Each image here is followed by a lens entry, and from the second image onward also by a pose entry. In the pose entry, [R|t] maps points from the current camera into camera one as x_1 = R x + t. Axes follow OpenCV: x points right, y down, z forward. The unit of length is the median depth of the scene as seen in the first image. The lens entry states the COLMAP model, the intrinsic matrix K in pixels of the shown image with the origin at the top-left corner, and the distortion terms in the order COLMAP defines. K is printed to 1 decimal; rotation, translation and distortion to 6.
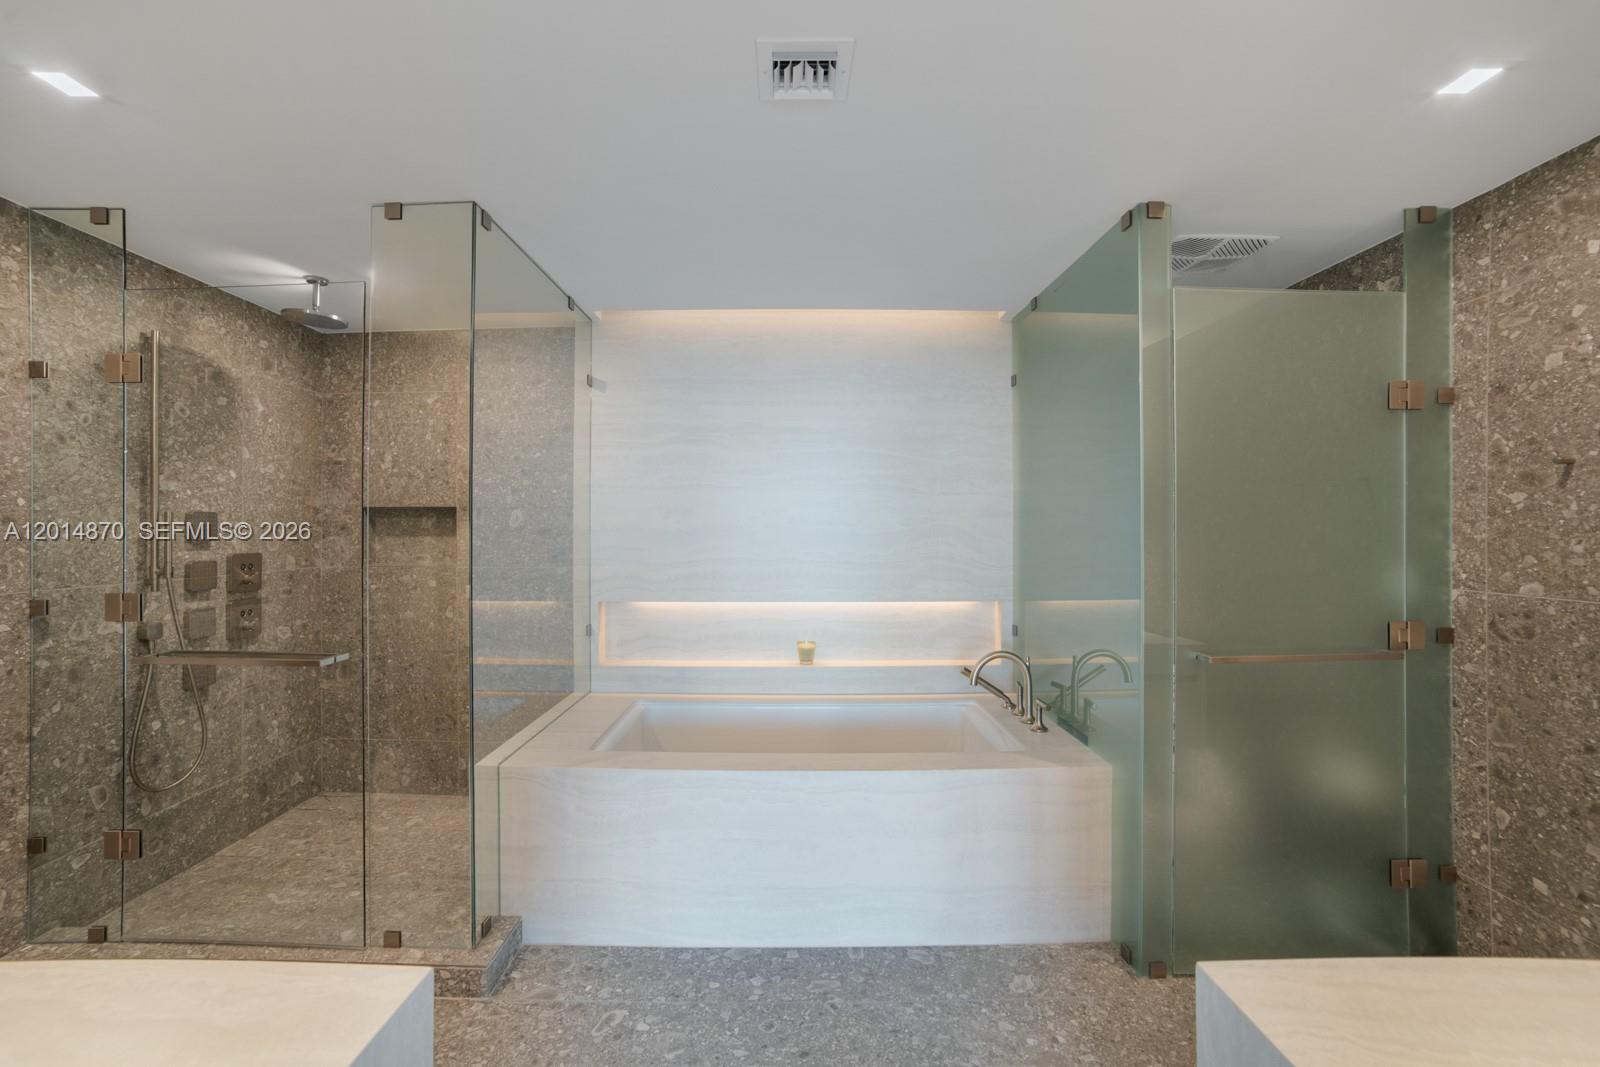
lens RADIAL K [[632.9, 0, 795.3], [0, 632.9, 555.6], [0, 0, 1]] dist [-0.081521, 0.037025]
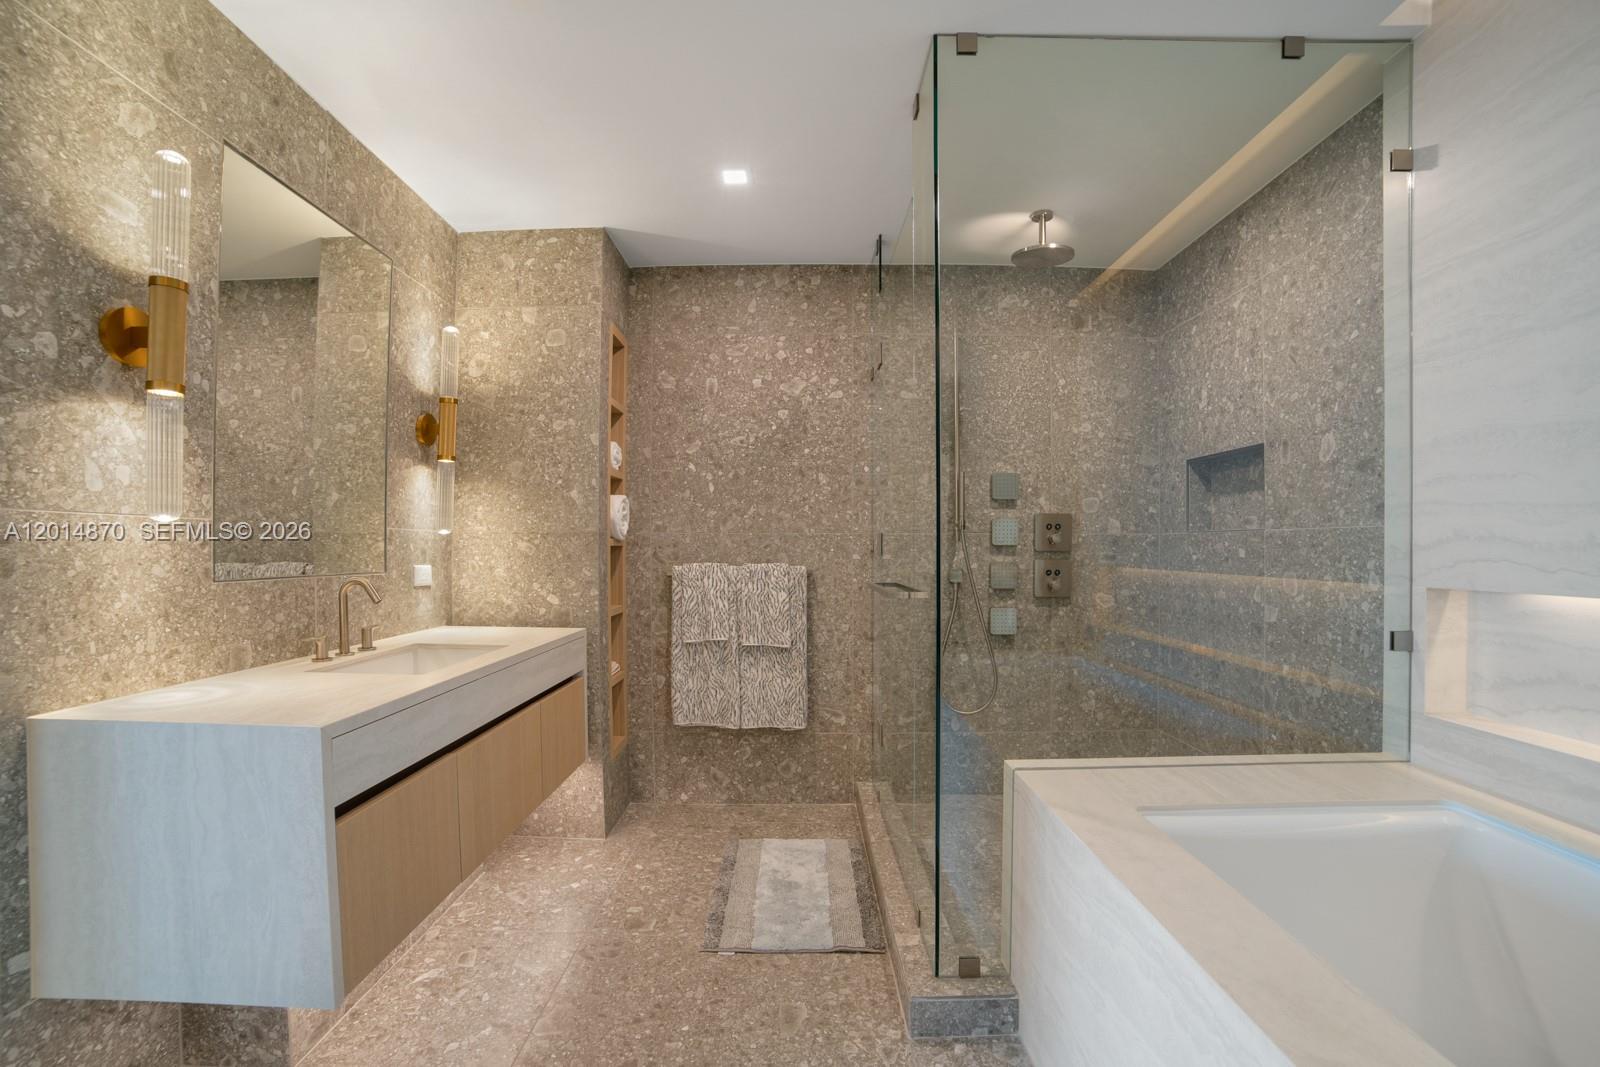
lens RADIAL K [[704.3, 0, 803.9], [0, 704.3, 557.2], [0, 0, 1]] dist [-0.093165, 0.035603]
pose [[0.019058, 0.013136, -0.999732, 0.270238], [-0.034607, 0.999323, 0.012471, 0.075030], [0.999219, 0.034360, 0.019499, 0.617235]]
